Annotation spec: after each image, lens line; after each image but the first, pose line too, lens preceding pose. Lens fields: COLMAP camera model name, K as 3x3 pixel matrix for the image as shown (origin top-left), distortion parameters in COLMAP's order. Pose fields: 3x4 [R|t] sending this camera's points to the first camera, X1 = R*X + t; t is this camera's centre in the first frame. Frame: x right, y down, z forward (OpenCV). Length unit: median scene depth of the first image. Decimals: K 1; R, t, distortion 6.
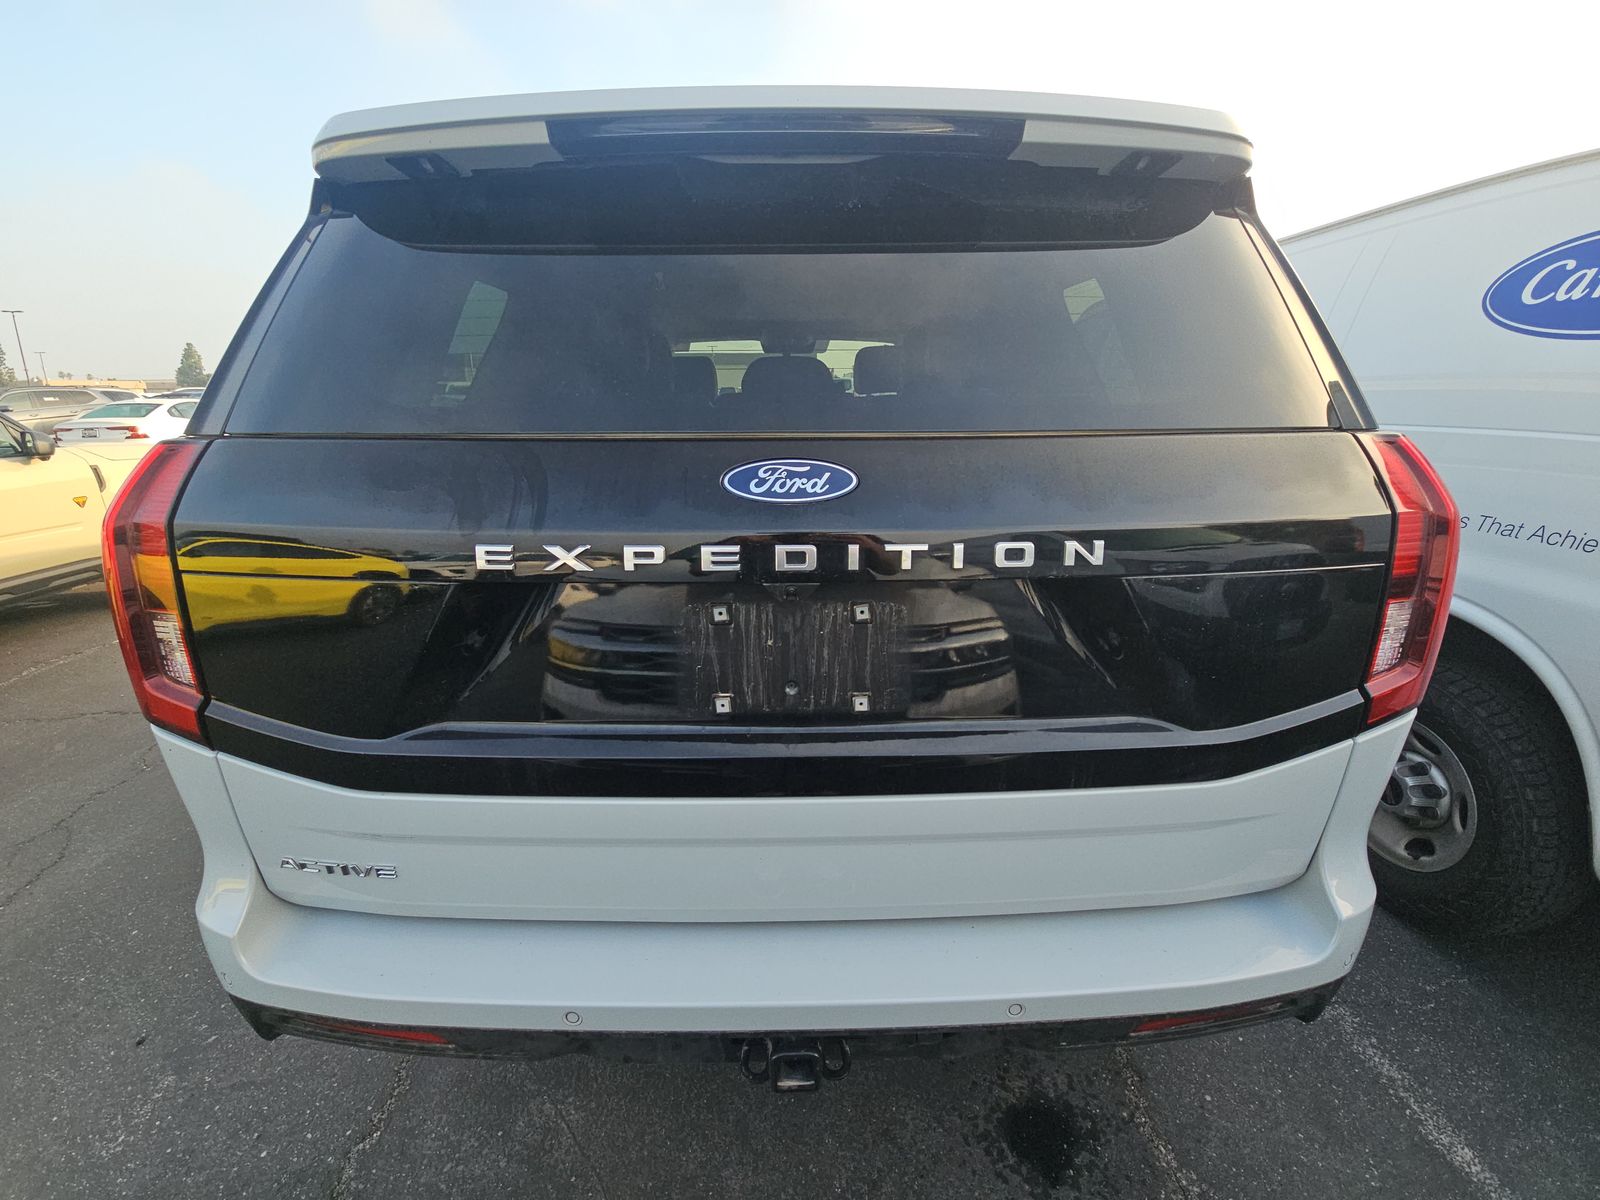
lens RADIAL K [[656.4, 0, 796.0], [0, 656.4, 594.3], [0, 0, 1]] dist [0.002990, 0.000151]
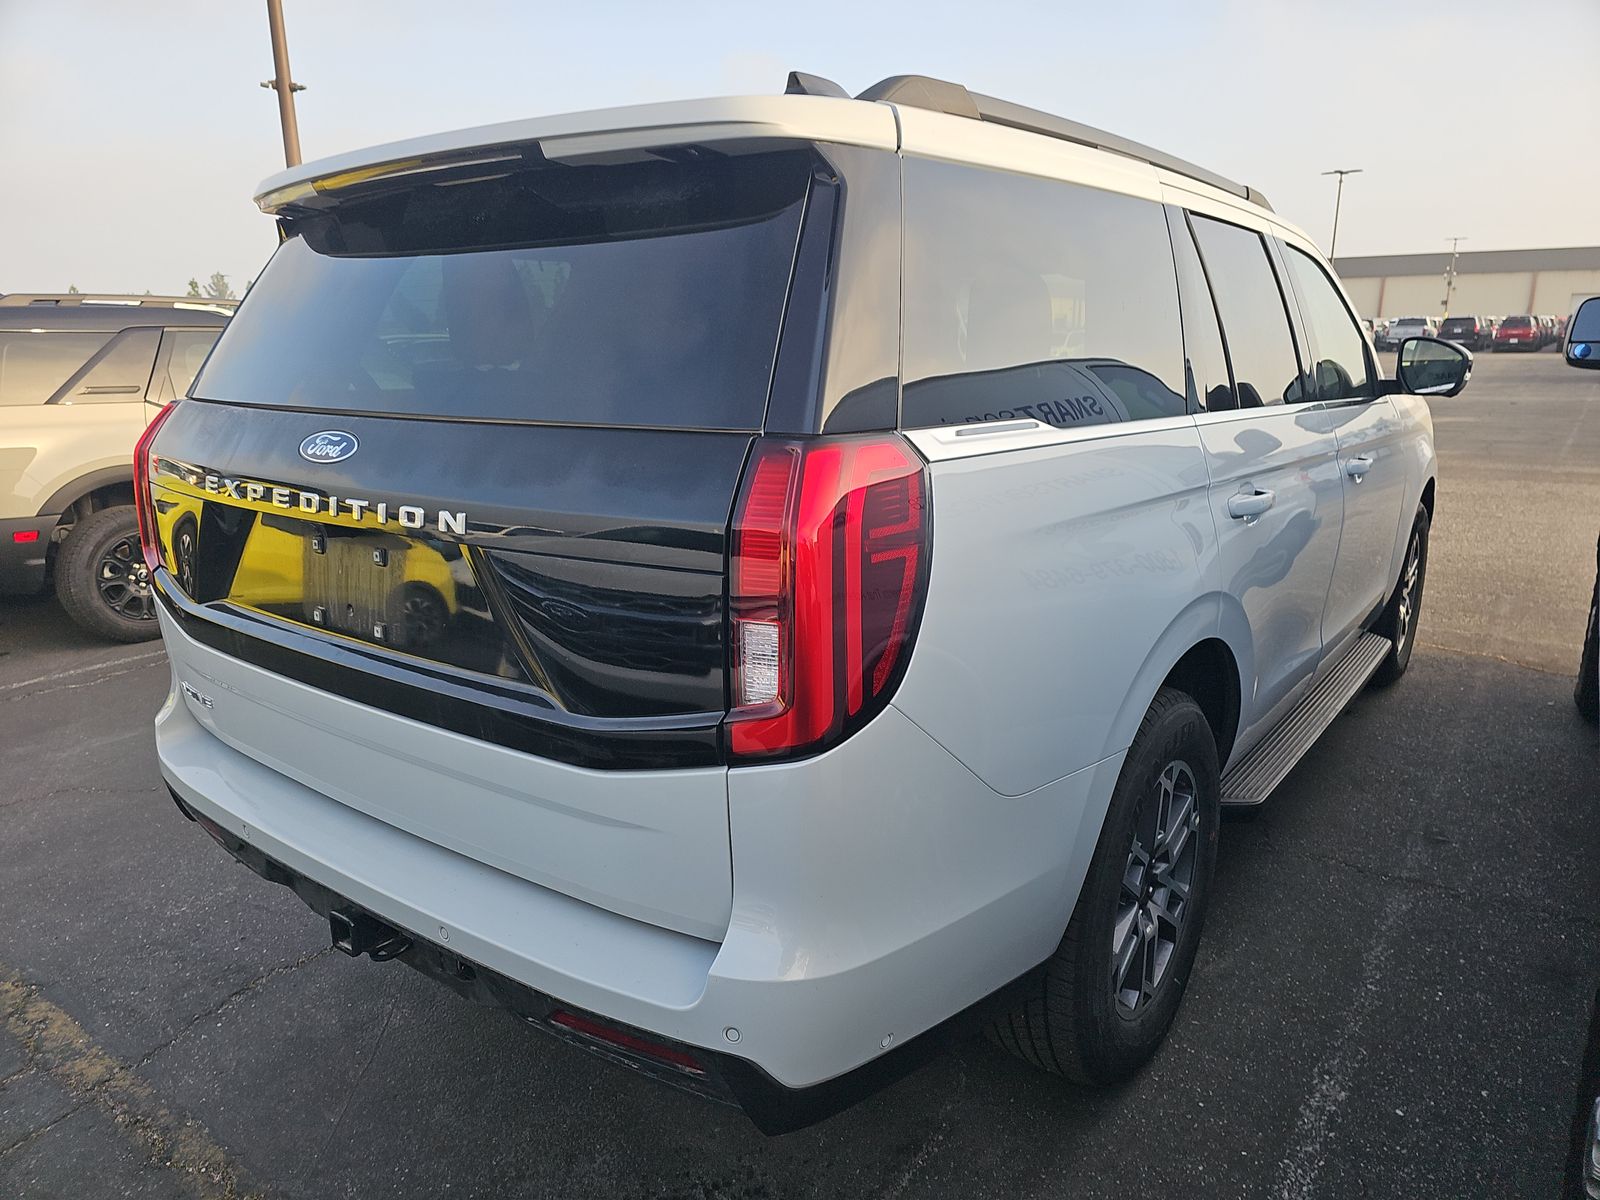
lens RADIAL K [[1078.0, 0, 801.6], [0, 1078.0, 608.3], [0, 0, 1]] dist [0.023689, -0.012208]
pose [[0.790717, 0.146141, -0.594483, 1.936209], [-0.163500, 0.986227, 0.024972, -0.056015], [0.589945, 0.077452, 0.803720, -0.162868]]
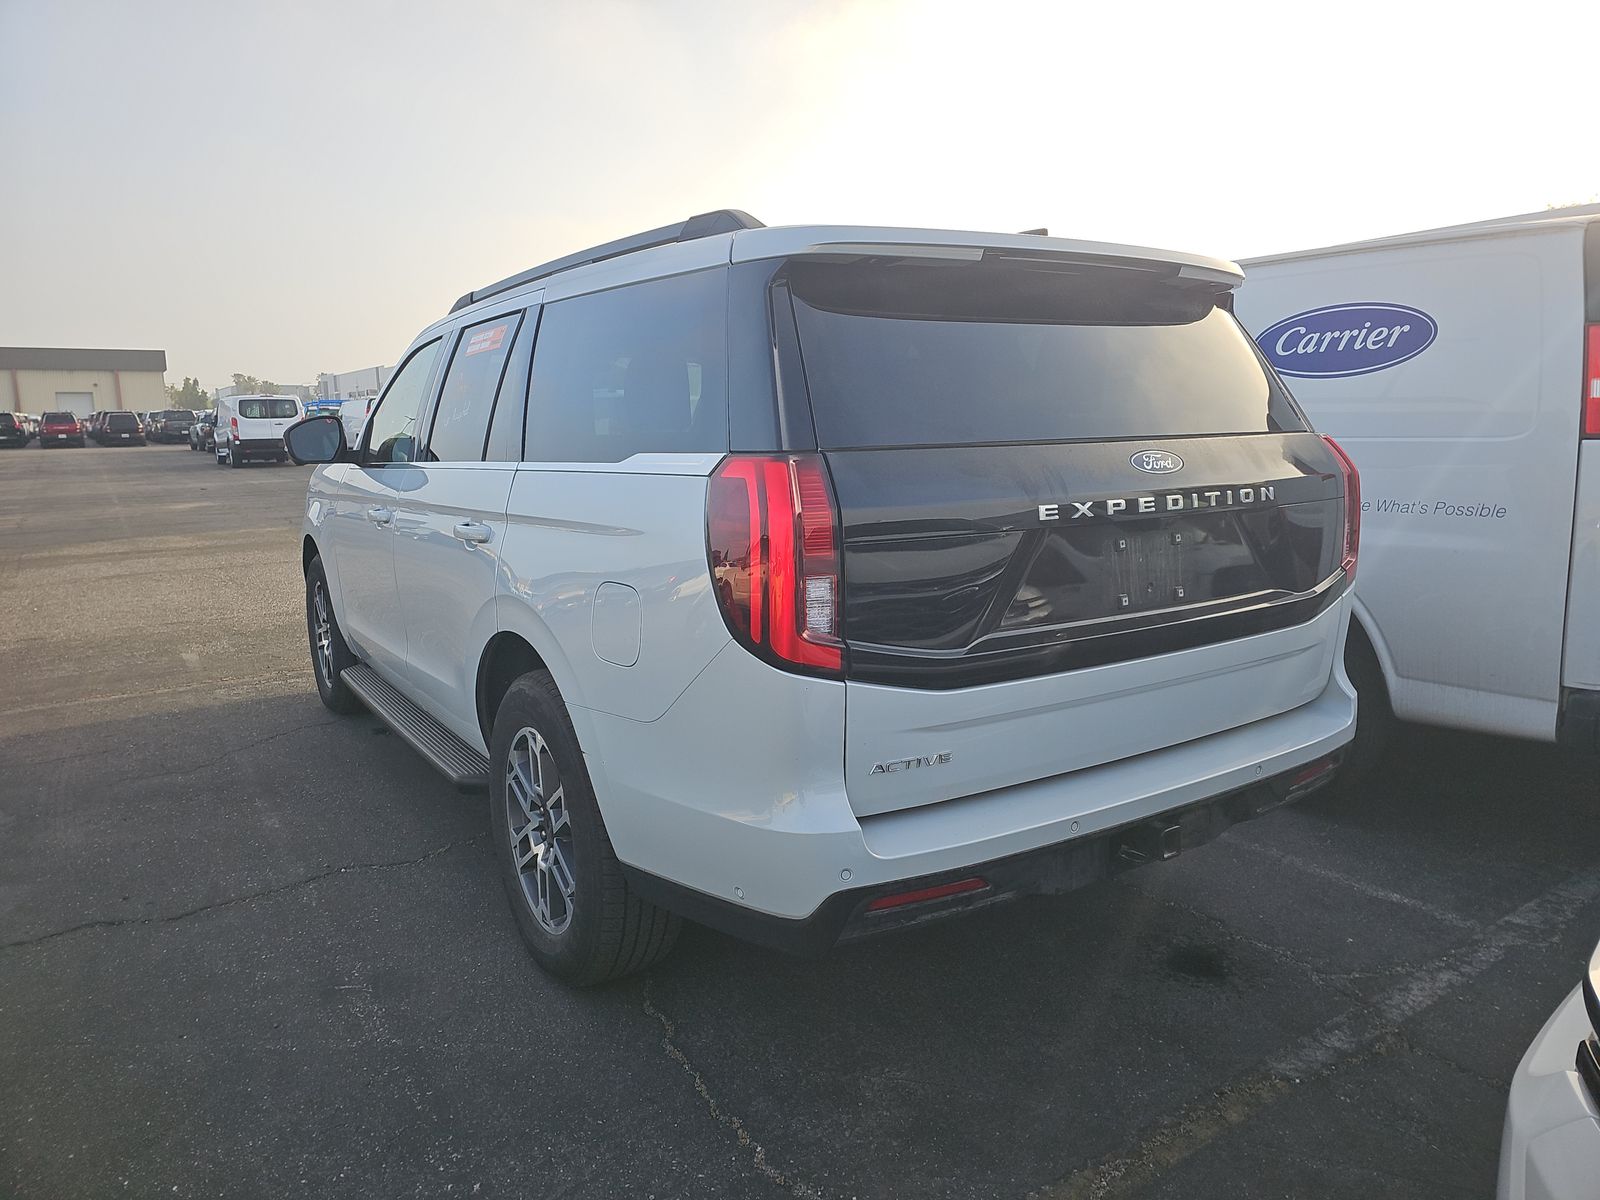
lens RADIAL K [[1078.0, 0, 802.9], [0, 1078.0, 595.2], [0, 0, 1]] dist [0.023689, -0.012208]
pose [[0.845493, -0.093199, 0.525790, -2.203642], [0.156281, 0.984725, -0.076759, 0.237597], [-0.510605, 0.147070, 0.847144, -0.866064]]
